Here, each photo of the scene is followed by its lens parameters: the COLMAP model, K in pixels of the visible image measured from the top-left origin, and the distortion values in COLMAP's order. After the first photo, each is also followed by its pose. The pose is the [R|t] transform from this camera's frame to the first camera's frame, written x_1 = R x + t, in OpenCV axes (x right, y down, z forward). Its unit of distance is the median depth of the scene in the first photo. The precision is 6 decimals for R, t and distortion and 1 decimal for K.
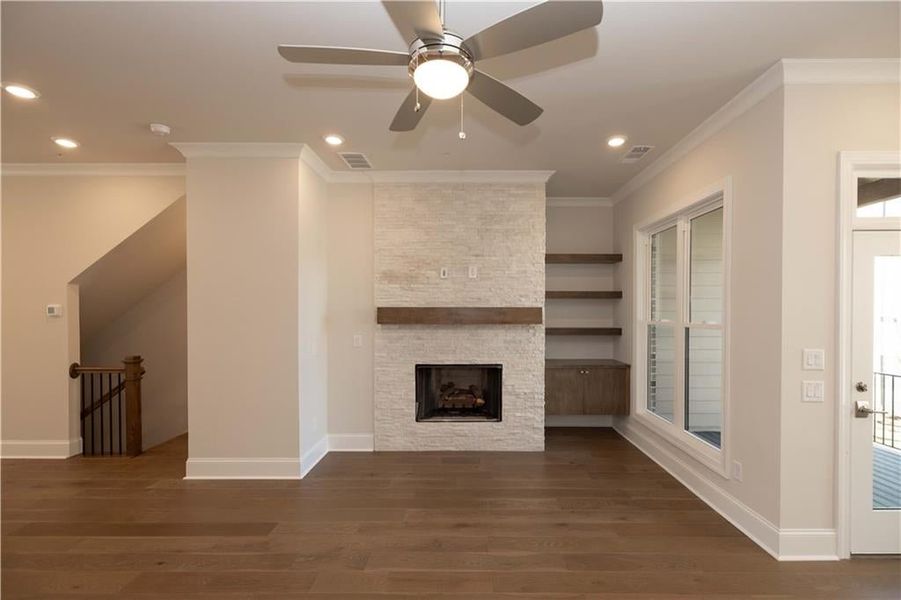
lens RADIAL K [[395.4, 0, 466.7], [0, 395.4, 310.9], [0, 0, 1]] dist [0.000334, 0.001119]
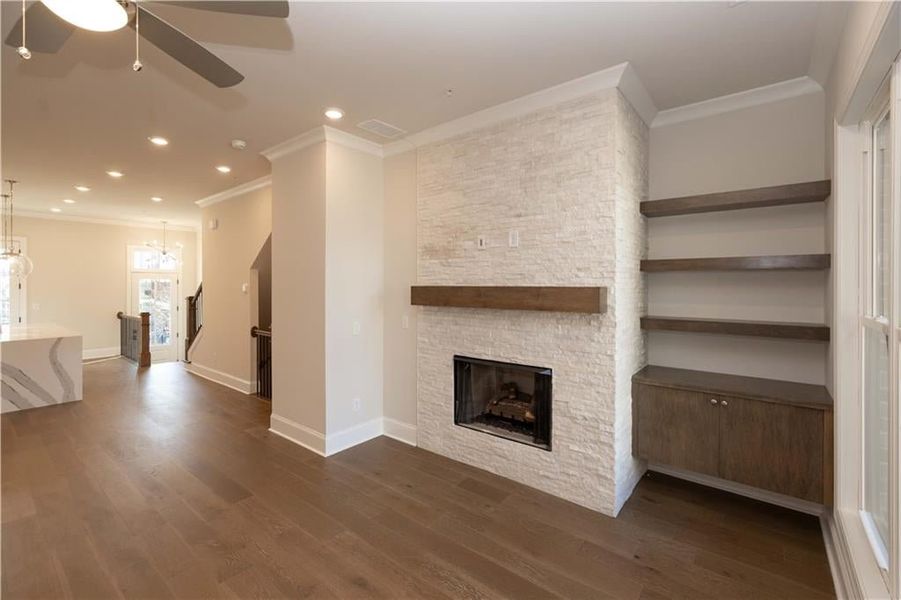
lens RADIAL K [[395.4, 0, 461.3], [0, 395.4, 281.7], [0, 0, 1]] dist [0.000334, 0.001119]
pose [[0.768575, -0.004718, -0.639743, 0.413427], [0.000084, 0.999974, -0.007274, -0.012394], [0.639760, 0.005537, 0.768555, 0.368659]]
